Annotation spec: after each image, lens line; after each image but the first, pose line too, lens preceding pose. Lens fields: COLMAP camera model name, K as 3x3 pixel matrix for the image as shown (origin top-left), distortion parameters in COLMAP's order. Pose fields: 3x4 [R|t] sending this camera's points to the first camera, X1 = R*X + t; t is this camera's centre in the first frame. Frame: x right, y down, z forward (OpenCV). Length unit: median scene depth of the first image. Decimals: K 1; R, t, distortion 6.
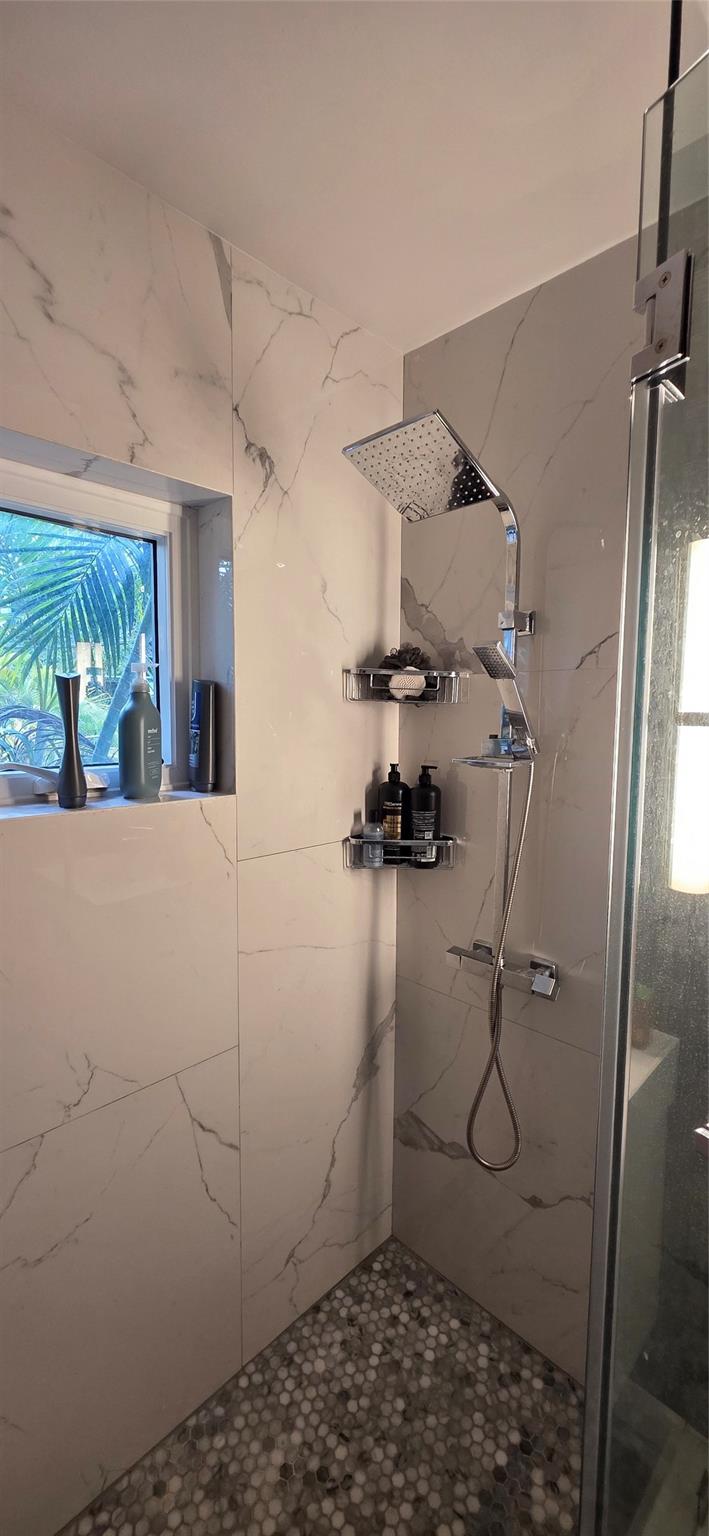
lens RADIAL K [[611.5, 0, 352.9], [0, 611.5, 767.8], [0, 0, 1]] dist [0.001688, 0.000099]
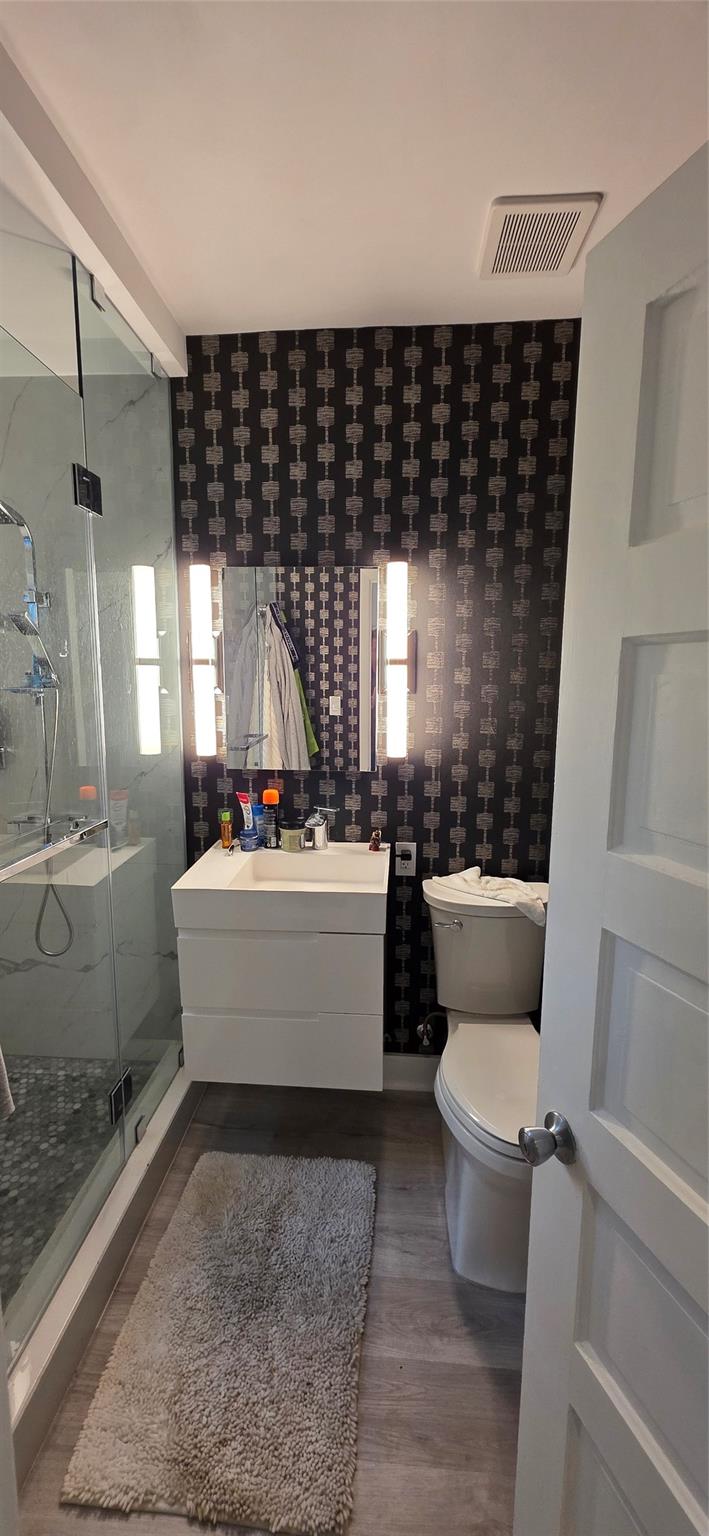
lens RADIAL K [[611.5, 0, 352.9], [0, 611.5, 766.5], [0, 0, 1]] dist [0.001688, 0.000099]
pose [[0.753902, -0.099792, 0.649364, -0.173585], [0.053301, 0.994429, 0.090939, 0.082326], [-0.654821, -0.033947, 0.755021, -0.687472]]
